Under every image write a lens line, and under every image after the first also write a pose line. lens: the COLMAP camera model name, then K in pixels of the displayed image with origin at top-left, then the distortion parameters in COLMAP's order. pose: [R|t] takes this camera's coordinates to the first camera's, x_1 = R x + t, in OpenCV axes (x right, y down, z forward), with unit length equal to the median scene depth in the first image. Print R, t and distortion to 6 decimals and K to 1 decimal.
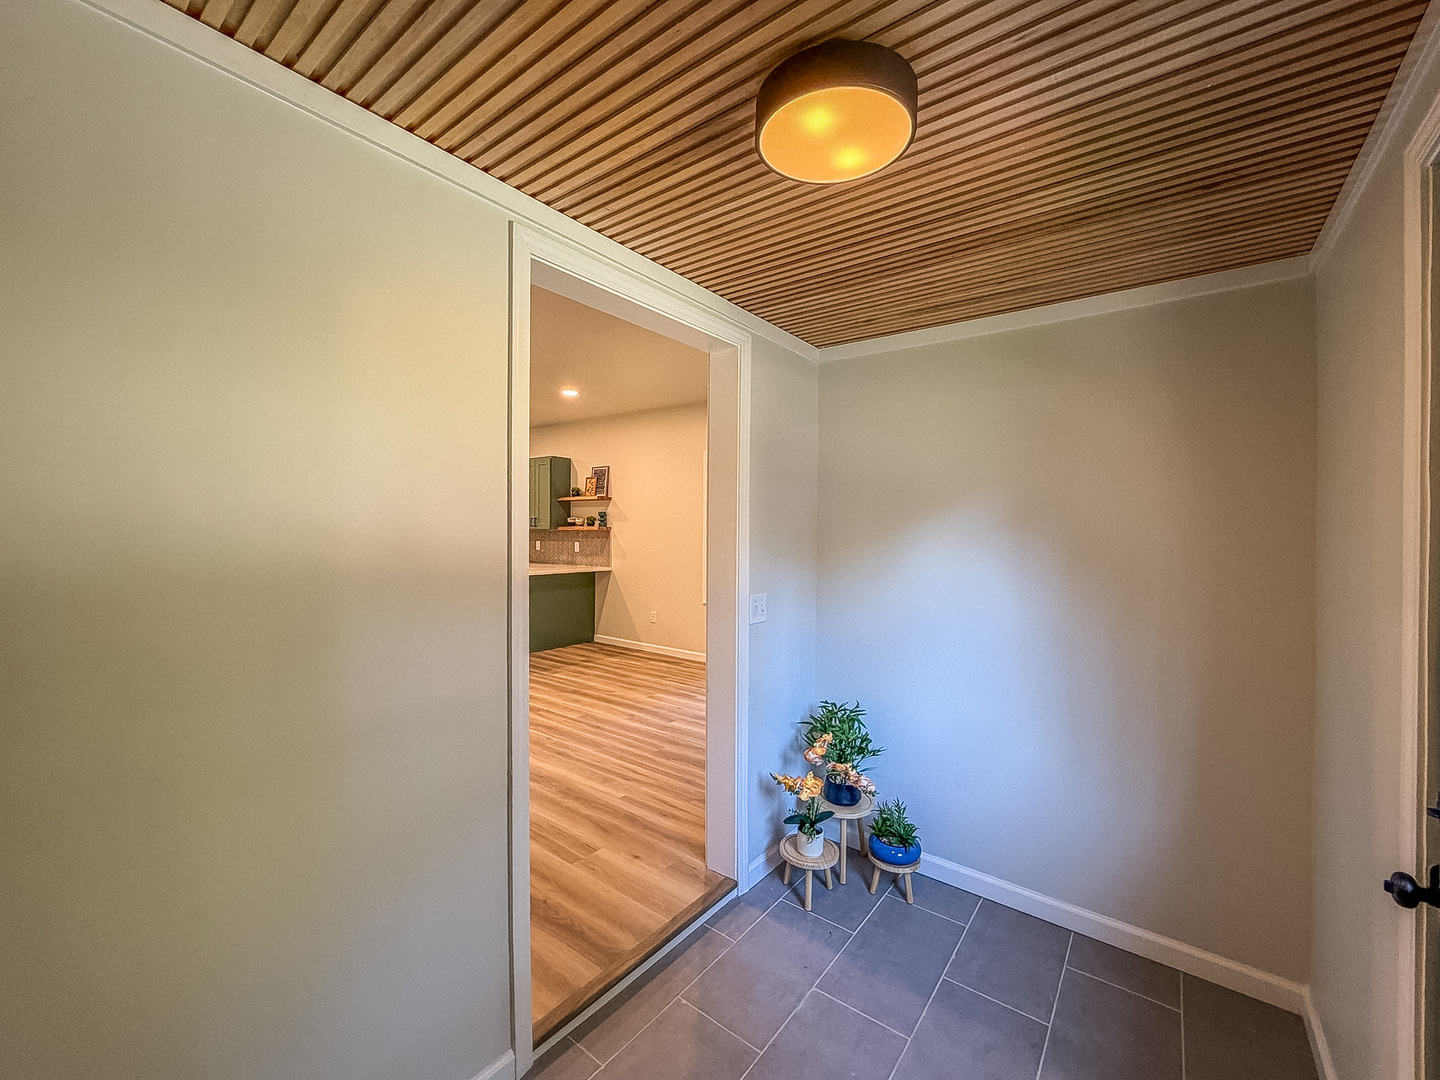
lens RADIAL K [[589.5, 0, 751.4], [0, 589.5, 535.8], [0, 0, 1]] dist [-0.002708, 0.000095]
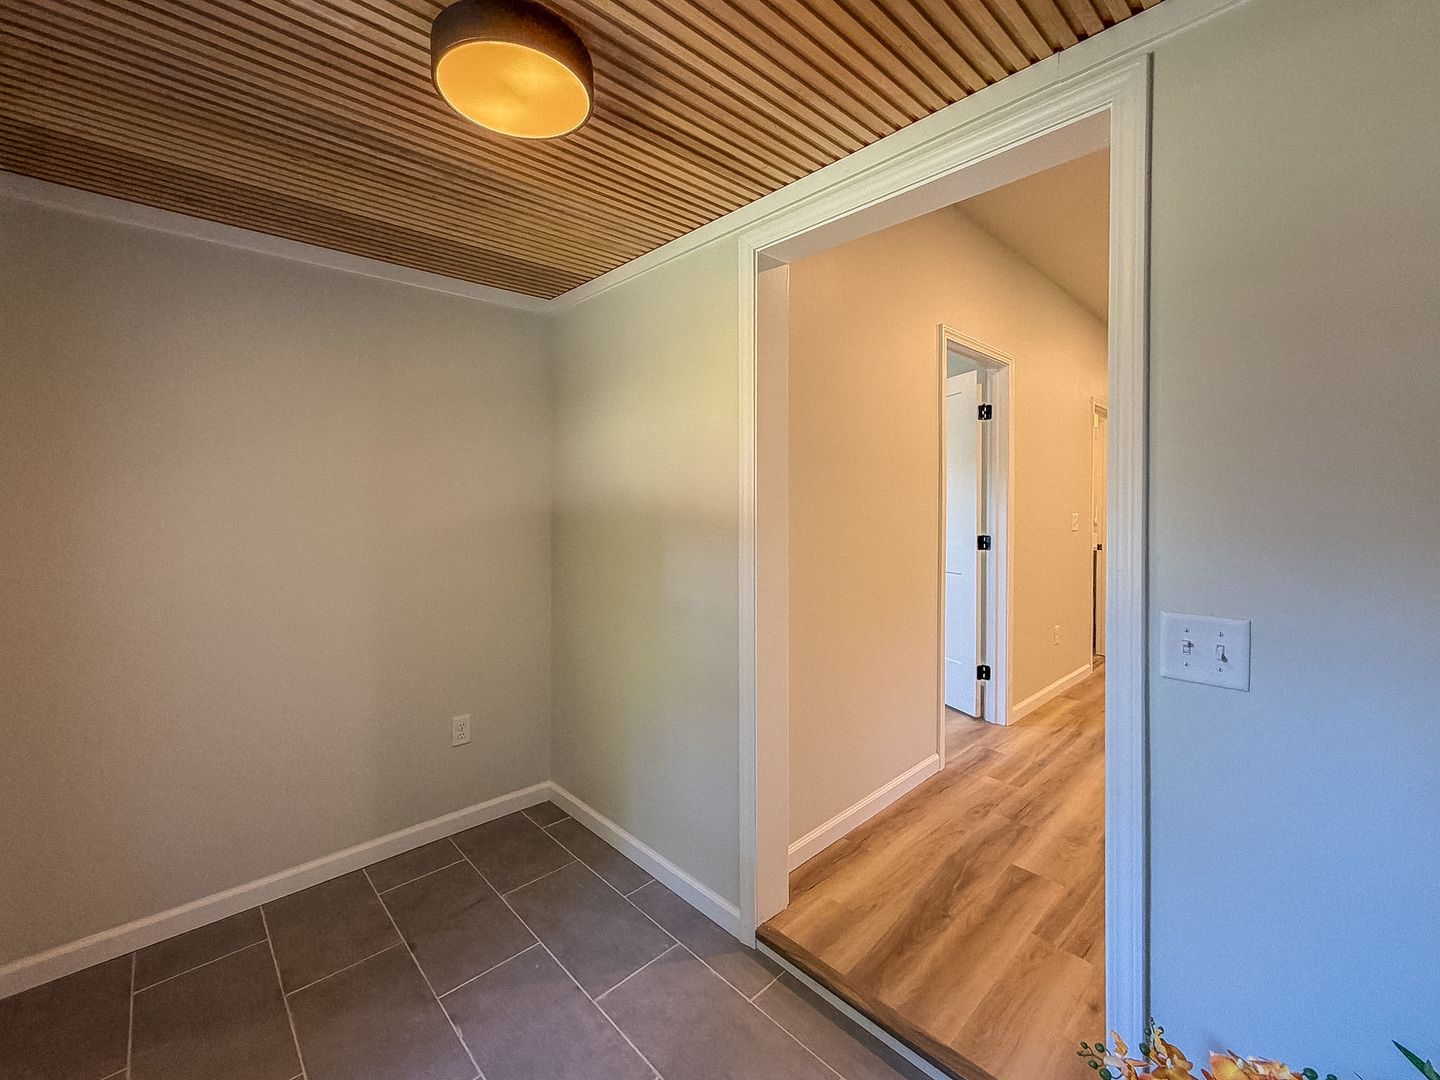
lens RADIAL K [[585.2, 0, 718.3], [0, 585.2, 517.2], [0, 0, 1]] dist [-0.000655, -0.000090]
pose [[-0.181469, 0.012835, -0.983313, 0.225611], [-0.014022, 0.999779, 0.015638, 0.006823], [0.983297, 0.016626, -0.181249, 0.326643]]
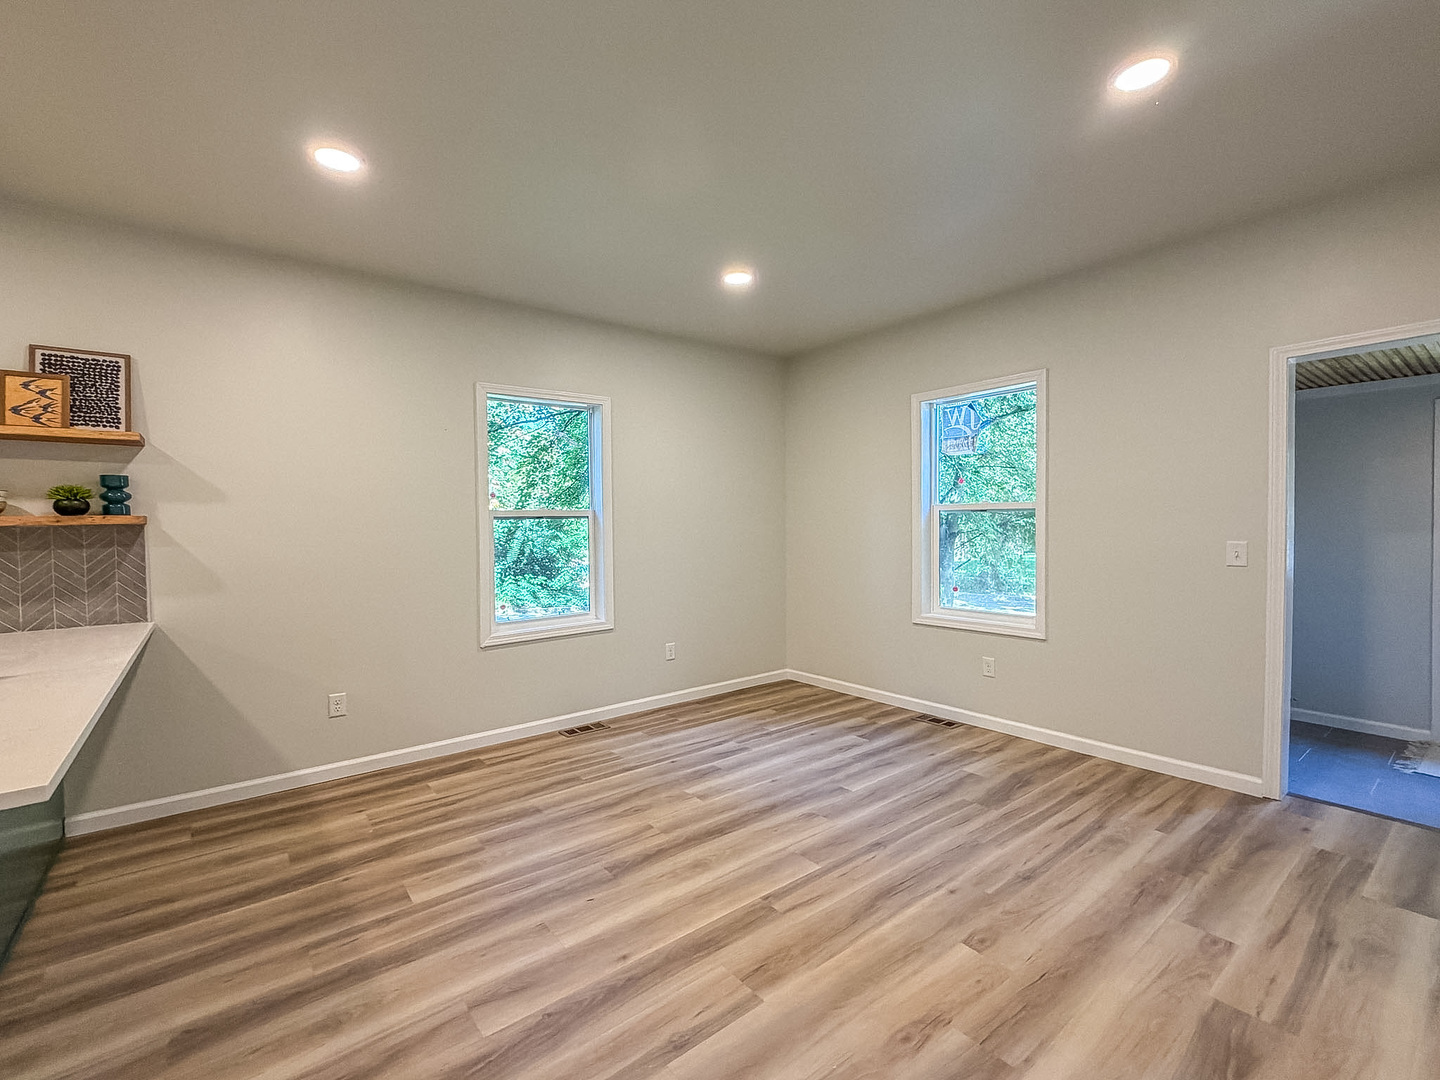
lens RADIAL K [[579.6, 0, 693.1], [0, 579.6, 527.5], [0, 0, 1]] dist [0.001310, 0.000029]
pose [[0.329004, -0.021665, 0.944080, -0.678957], [0.024501, 0.999596, 0.014400, -0.006297], [-0.944011, 0.018393, 0.329402, 0.764078]]
